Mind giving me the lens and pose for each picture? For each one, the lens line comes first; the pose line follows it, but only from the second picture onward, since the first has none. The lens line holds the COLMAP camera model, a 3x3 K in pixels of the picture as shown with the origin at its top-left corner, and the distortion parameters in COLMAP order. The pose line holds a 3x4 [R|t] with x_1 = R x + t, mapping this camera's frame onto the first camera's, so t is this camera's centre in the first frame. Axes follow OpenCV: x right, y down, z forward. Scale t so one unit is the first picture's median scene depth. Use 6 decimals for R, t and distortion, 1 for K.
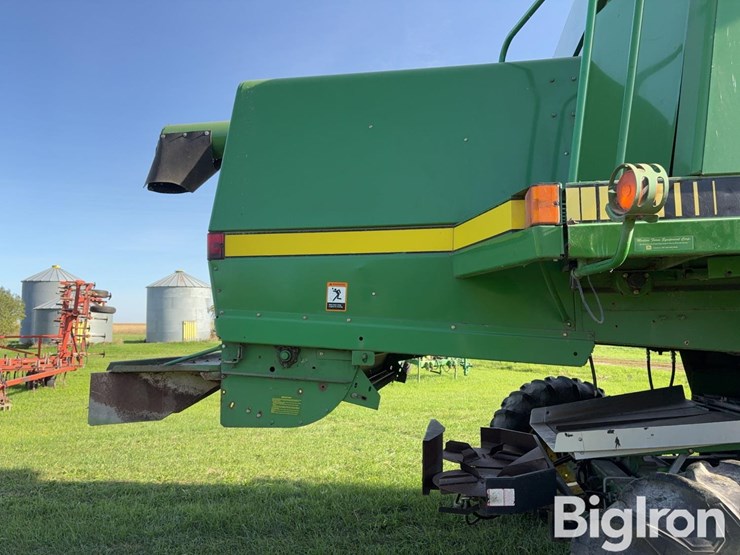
lens RADIAL K [[564.9, 0, 369.4], [0, 564.9, 280.3], [0, 0, 1]] dist [0.105275, -0.138337]
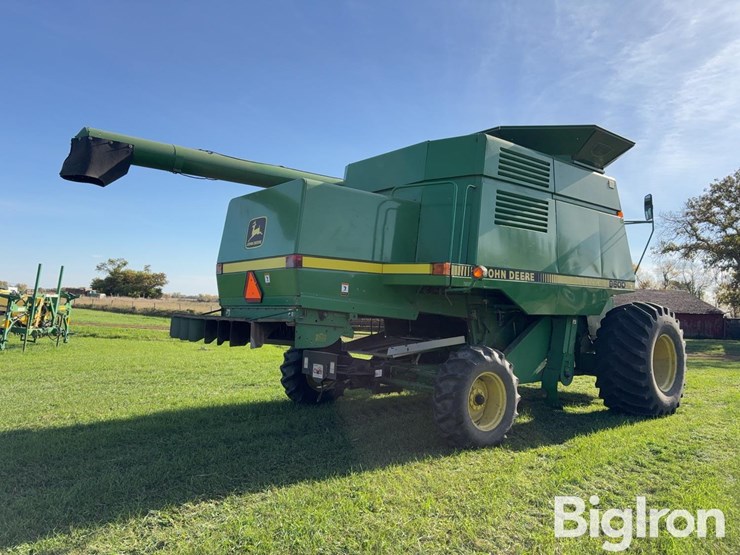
lens RADIAL K [[564.9, 0, 369.4], [0, 564.9, 280.3], [0, 0, 1]] dist [0.105275, -0.138337]
pose [[0.679577, 0.061669, 0.731008, -1.646807], [-0.102774, 0.994637, 0.011635, -0.044436], [-0.726370, -0.083035, 0.682270, -0.619424]]
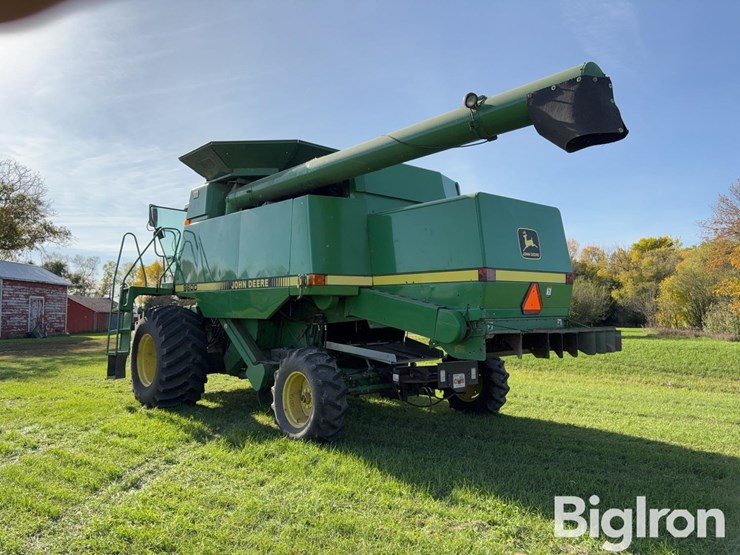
lens RADIAL K [[582.4, 0, 370.0], [0, 582.4, 277.5], [0, 0, 1]] dist [0.003599, 0.000863]
pose [[-0.743984, 0.047456, 0.666510, -1.411309], [-0.060012, 0.988698, -0.137384, 0.288534], [-0.665497, -0.142210, -0.732728, 2.935287]]
